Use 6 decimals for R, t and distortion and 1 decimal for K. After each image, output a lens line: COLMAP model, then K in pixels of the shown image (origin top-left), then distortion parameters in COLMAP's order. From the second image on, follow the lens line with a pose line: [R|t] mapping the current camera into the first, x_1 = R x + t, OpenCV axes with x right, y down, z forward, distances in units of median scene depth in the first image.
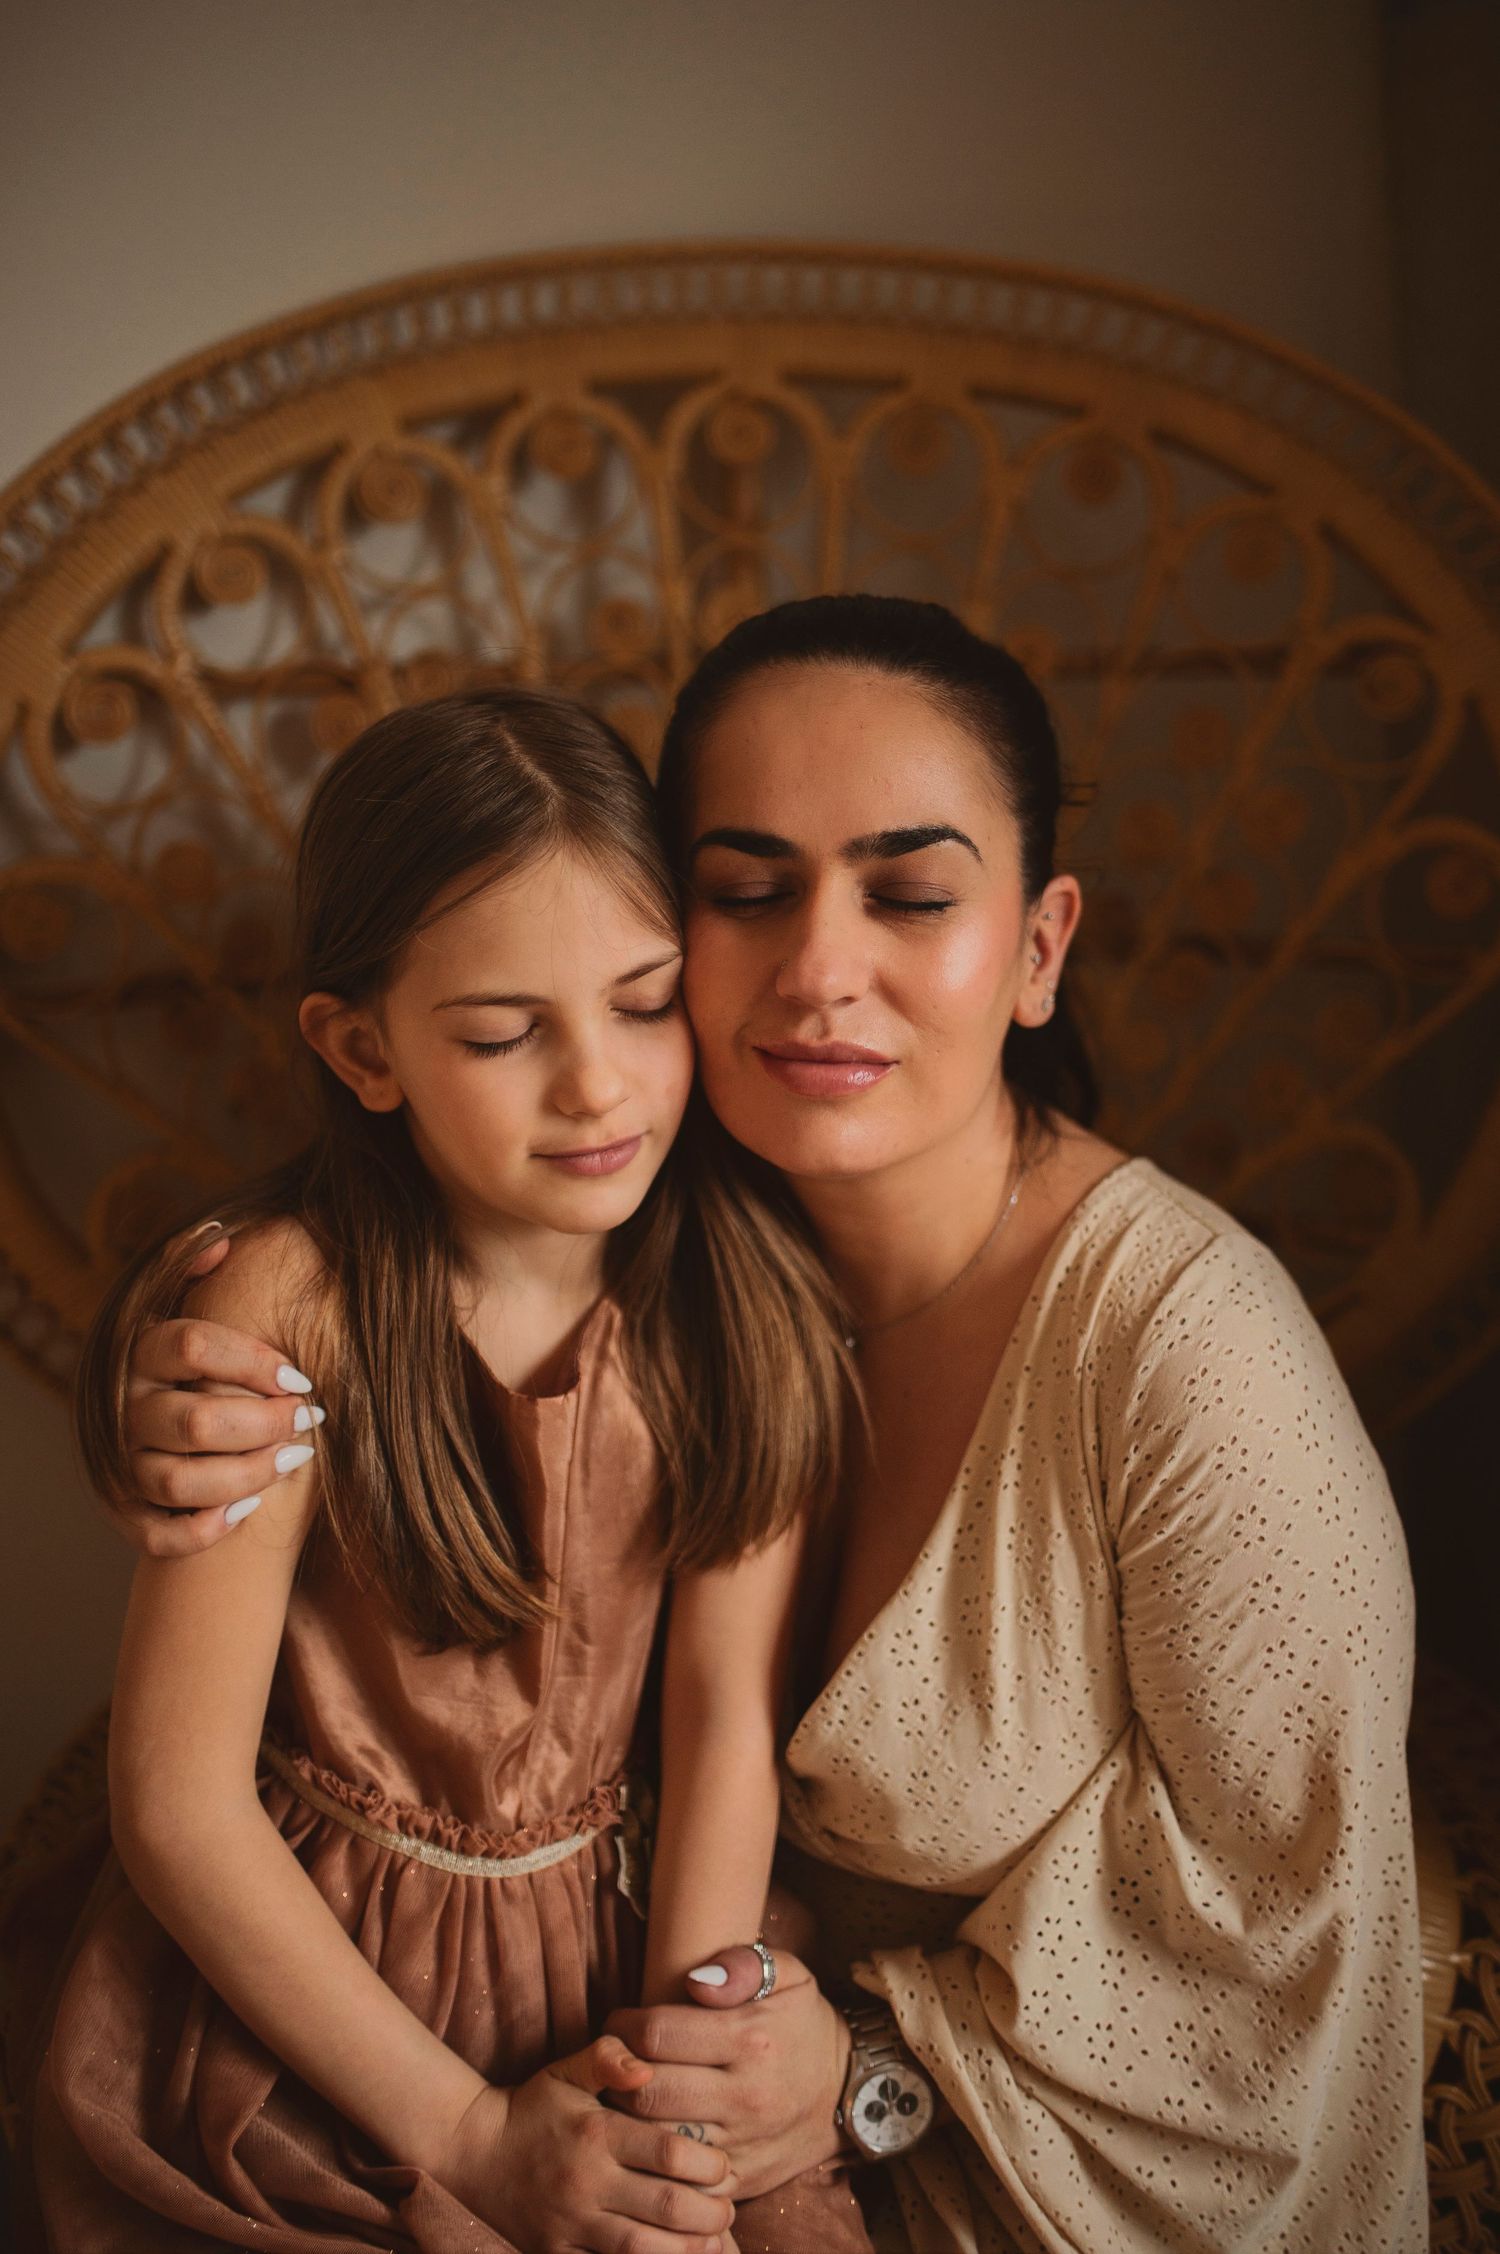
lens RADIAL K [[2183.8, 0, 755.2], [0, 2183.8, 1117.8], [0, 0, 1]] dist [-0.021225, 0.000000]
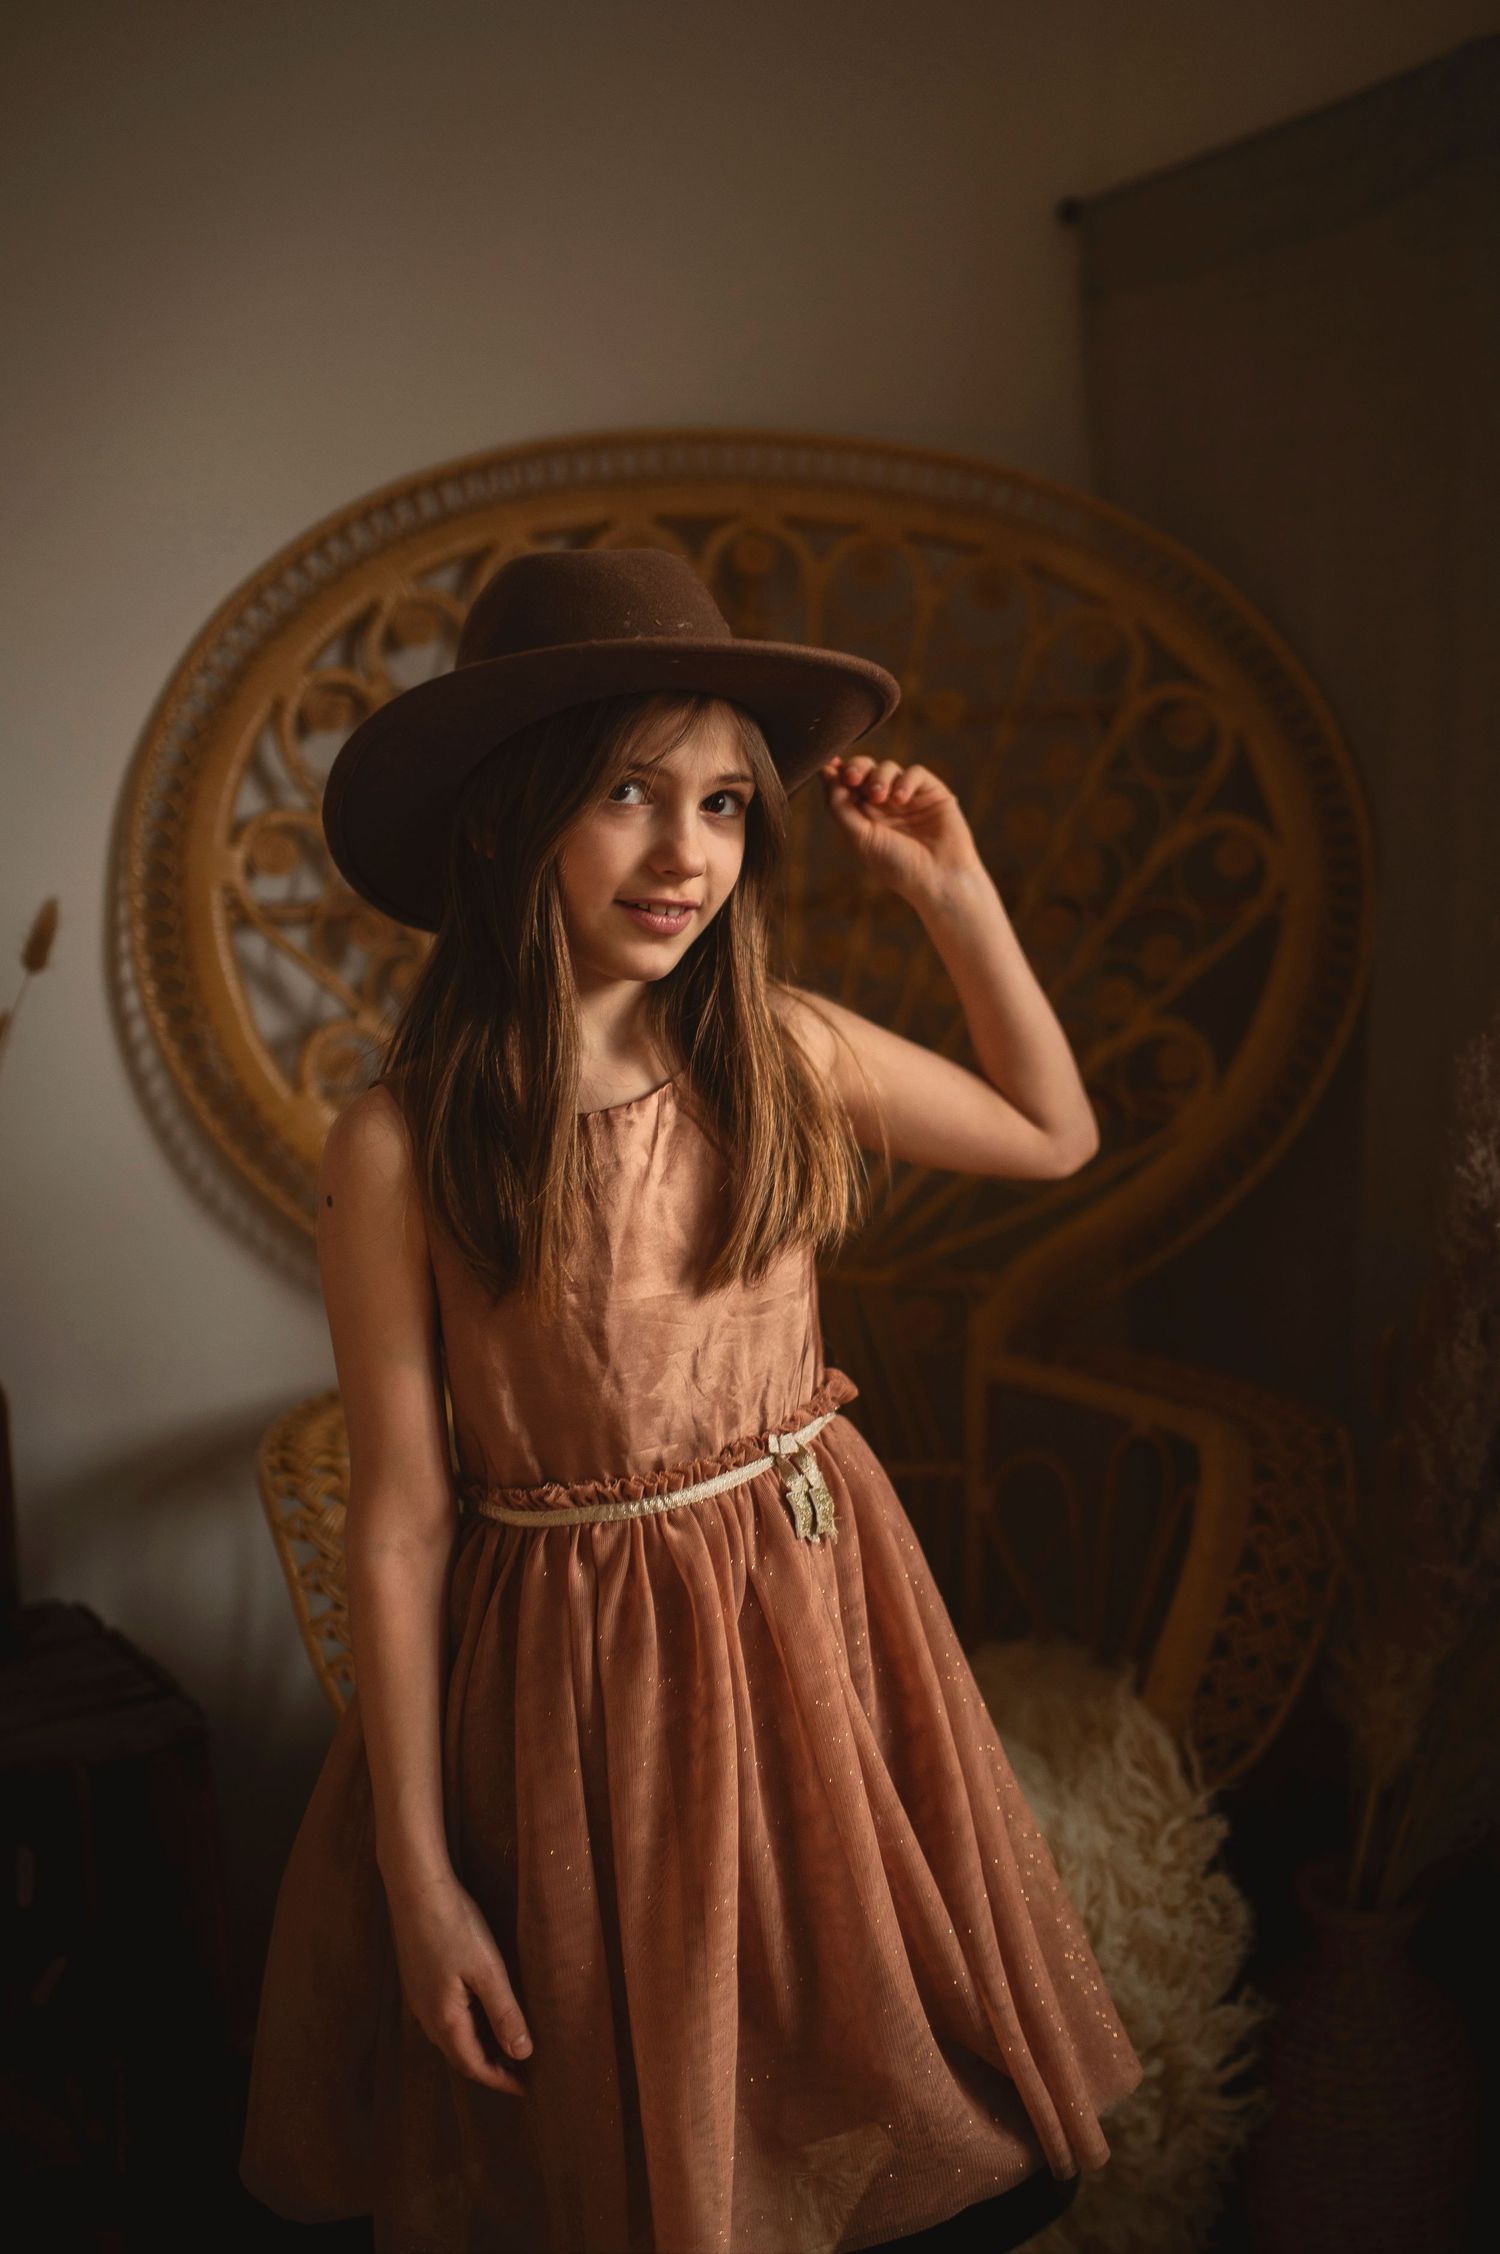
lens RADIAL K [[2183.8, 0, 745.7], [0, 2183.8, 1124.1], [0, 0, 1]] dist [-0.021225, 0.000000]
pose [[0.995696, 0.016735, 0.091152, -0.144507], [-0.004116, 0.990575, -0.136911, 0.278827], [-0.092584, 0.135946, 0.986381, -0.420560]]
